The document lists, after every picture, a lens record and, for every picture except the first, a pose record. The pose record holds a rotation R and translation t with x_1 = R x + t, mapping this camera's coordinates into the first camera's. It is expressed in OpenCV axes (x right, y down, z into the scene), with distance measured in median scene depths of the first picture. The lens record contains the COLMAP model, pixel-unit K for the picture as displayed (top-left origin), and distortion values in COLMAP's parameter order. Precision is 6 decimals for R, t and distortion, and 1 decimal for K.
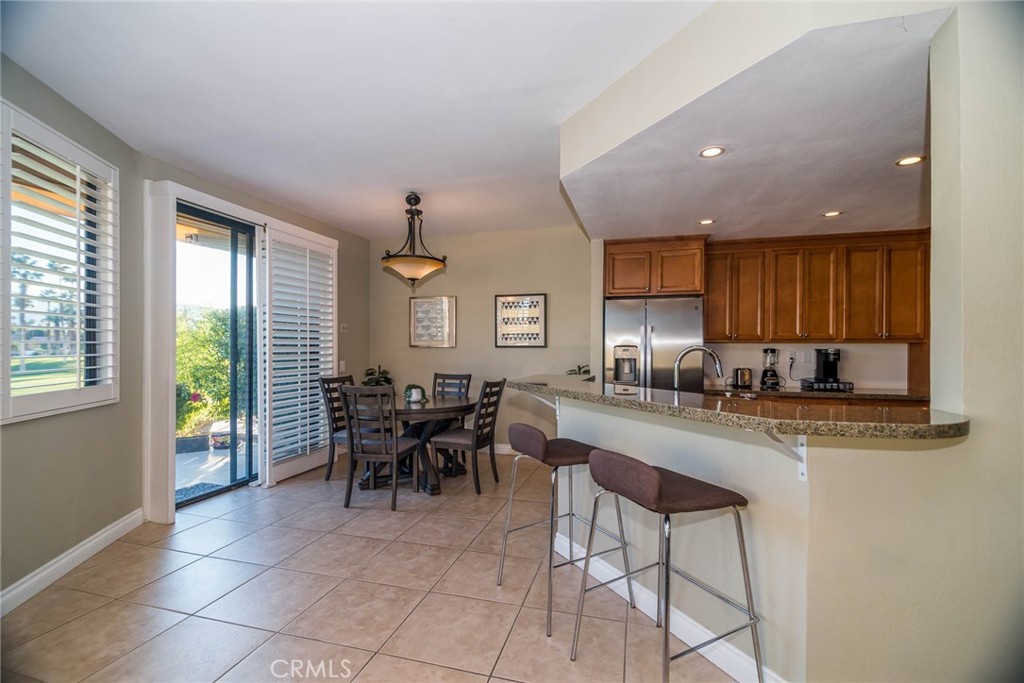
lens RADIAL K [[452.0, 0, 511.0], [0, 452.0, 349.4], [0, 0, 1]] dist [0.001776, -0.000133]
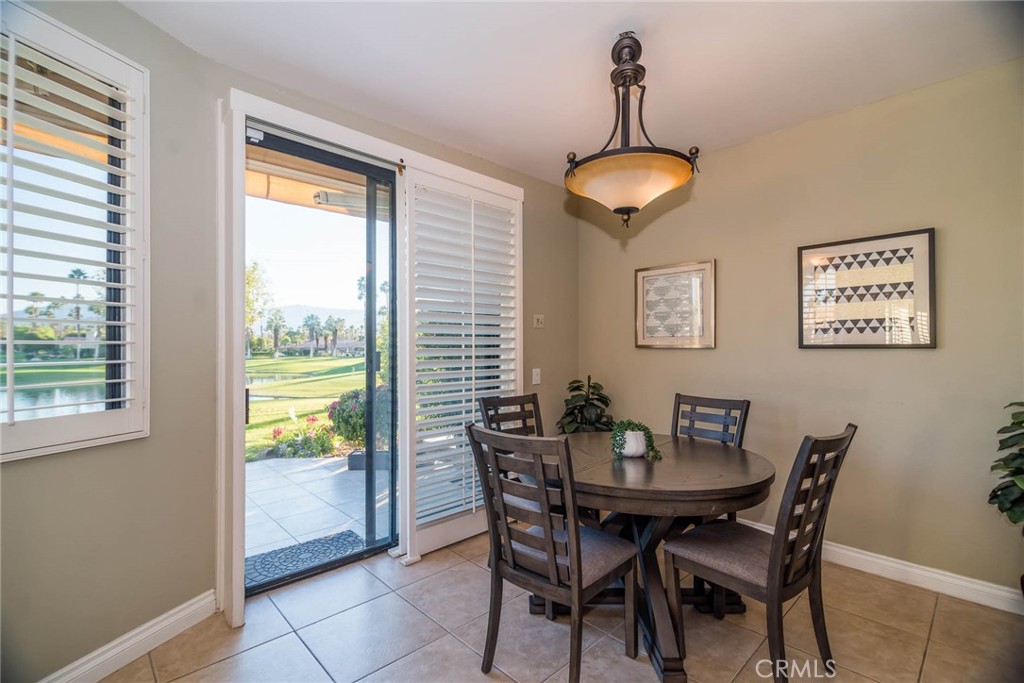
lens RADIAL K [[452.0, 0, 511.0], [0, 452.0, 349.4], [0, 0, 1]] dist [0.001776, -0.000133]
pose [[0.862221, -0.003437, -0.506521, -0.073844], [0.002059, 0.999993, -0.003280, -0.002168], [0.506528, 0.001785, 0.862222, 0.499106]]
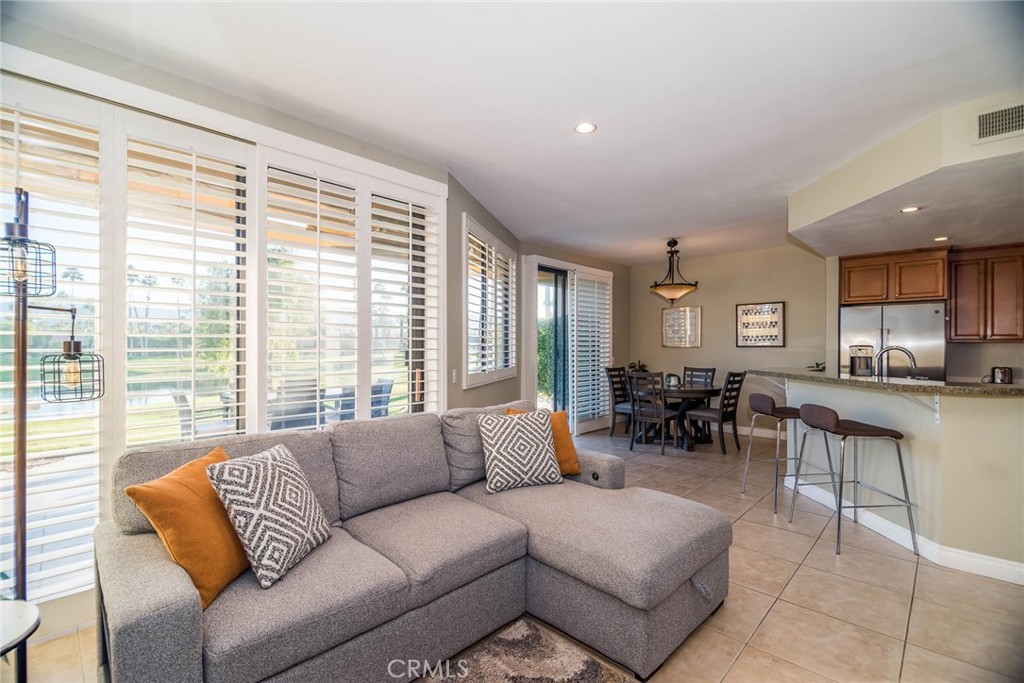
lens RADIAL K [[458.9, 0, 511.5], [0, 458.9, 346.4], [0, 0, 1]] dist [0.017725, -0.014850]
pose [[0.887006, -0.001050, -0.461756, 0.001387], [-0.001333, 0.999987, -0.004834, 0.000507], [0.461755, 0.004903, 0.886994, -0.499908]]
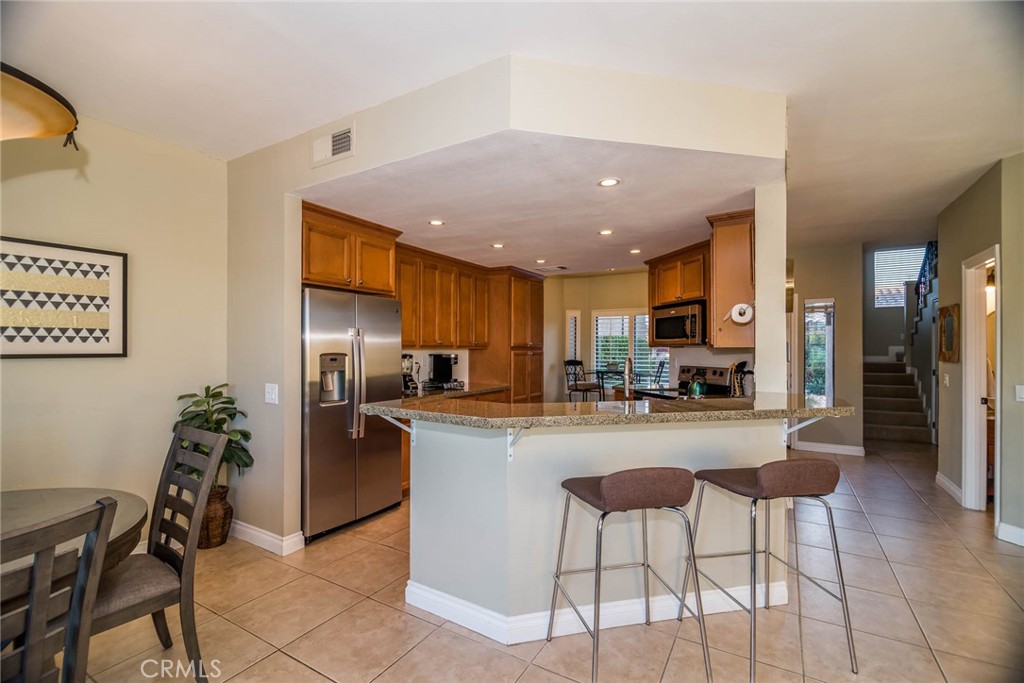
lens RADIAL K [[452.0, 0, 511.0], [0, 452.0, 349.4], [0, 0, 1]] dist [0.001776, -0.000133]
pose [[0.257212, -0.002805, 0.966351, -0.398925], [0.001285, 0.999996, 0.002560, -0.016797], [-0.966354, 0.000583, 0.257214, 0.544774]]
